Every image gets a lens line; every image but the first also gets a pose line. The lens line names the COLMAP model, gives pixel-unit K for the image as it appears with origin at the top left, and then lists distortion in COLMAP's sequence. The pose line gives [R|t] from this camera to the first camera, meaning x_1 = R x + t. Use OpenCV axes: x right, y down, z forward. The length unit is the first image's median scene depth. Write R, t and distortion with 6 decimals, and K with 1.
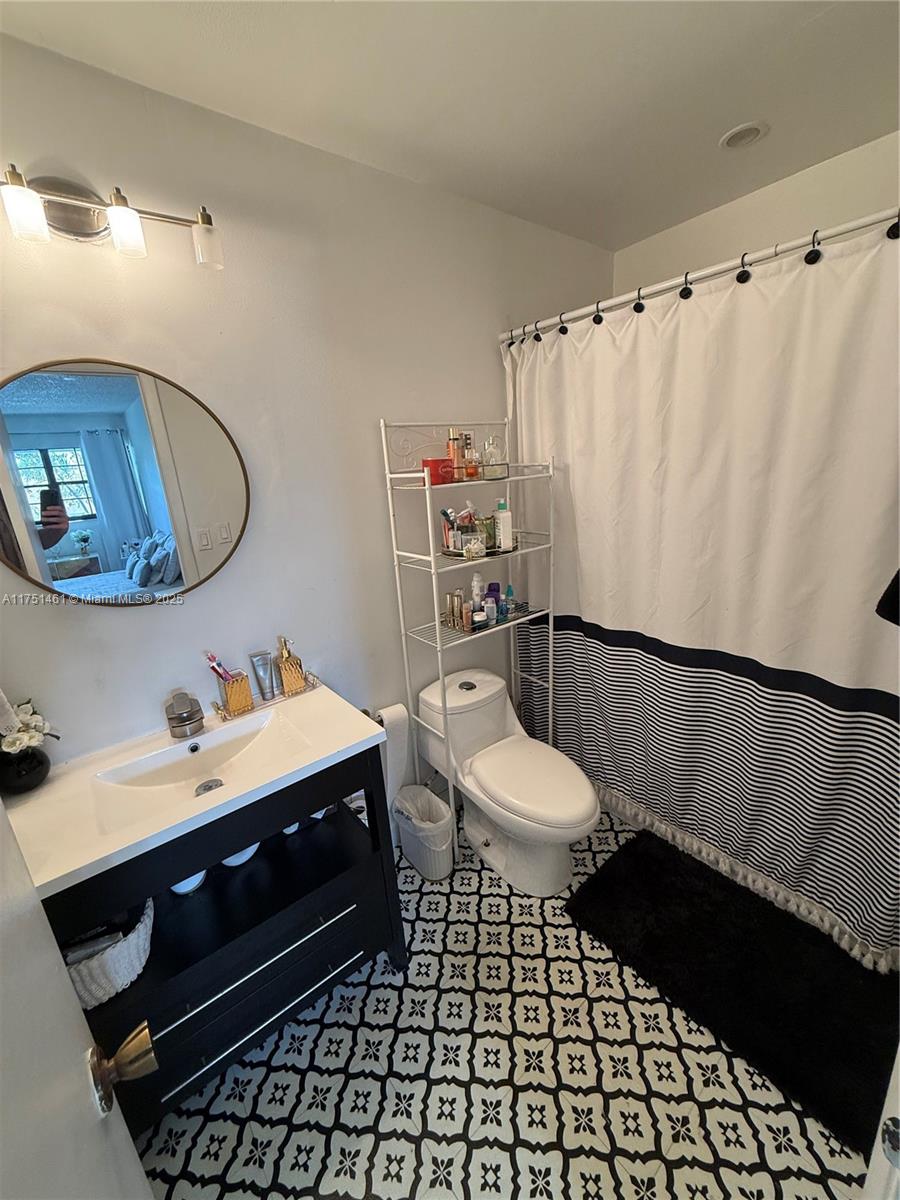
lens RADIAL K [[479.5, 0, 448.5], [0, 479.5, 599.7], [0, 0, 1]] dist [0.001573, 0.000810]
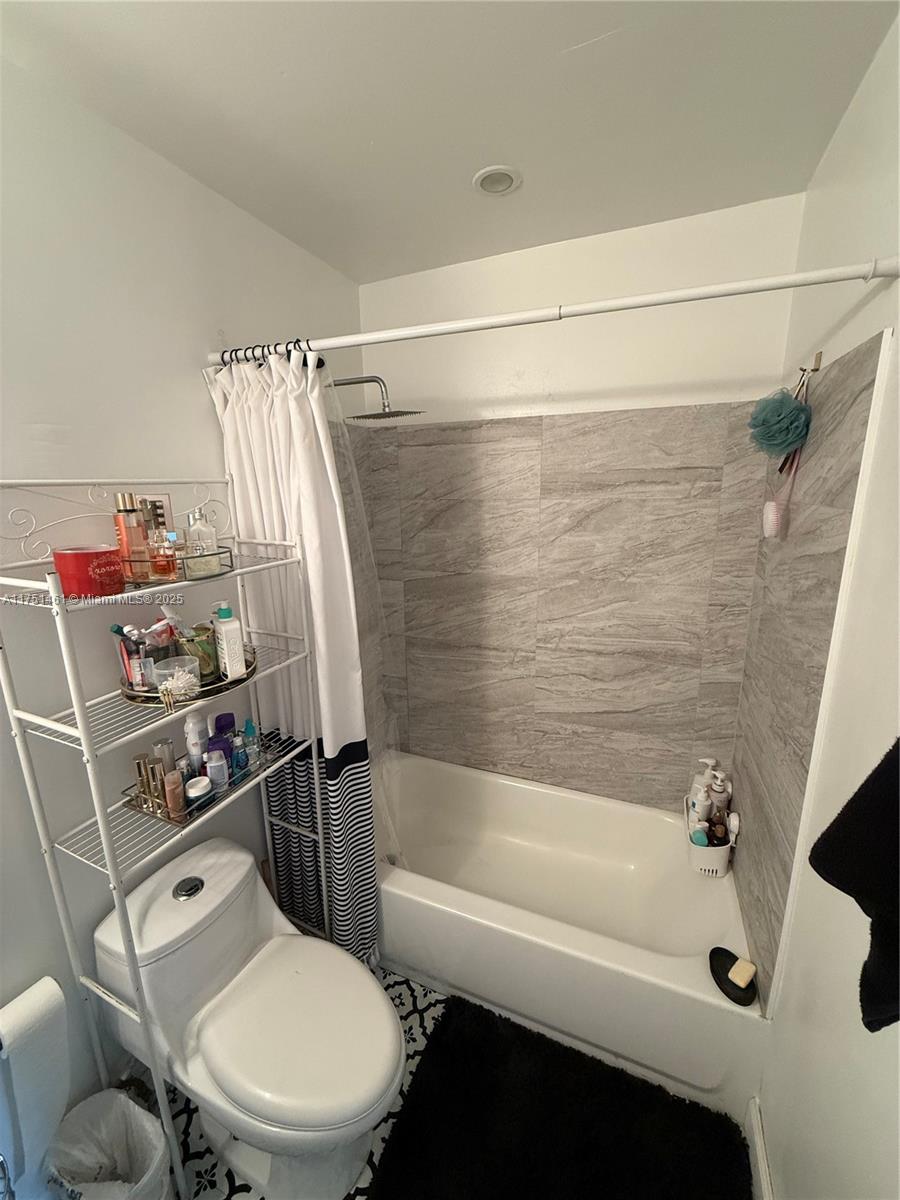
lens RADIAL K [[479.5, 0, 446.0], [0, 479.5, 596.4], [0, 0, 1]] dist [0.001573, 0.000810]
pose [[0.885369, -0.055097, 0.461612, 0.076161], [0.085486, 0.995315, -0.045162, -0.157713], [-0.456962, 0.079446, 0.885931, 0.281585]]
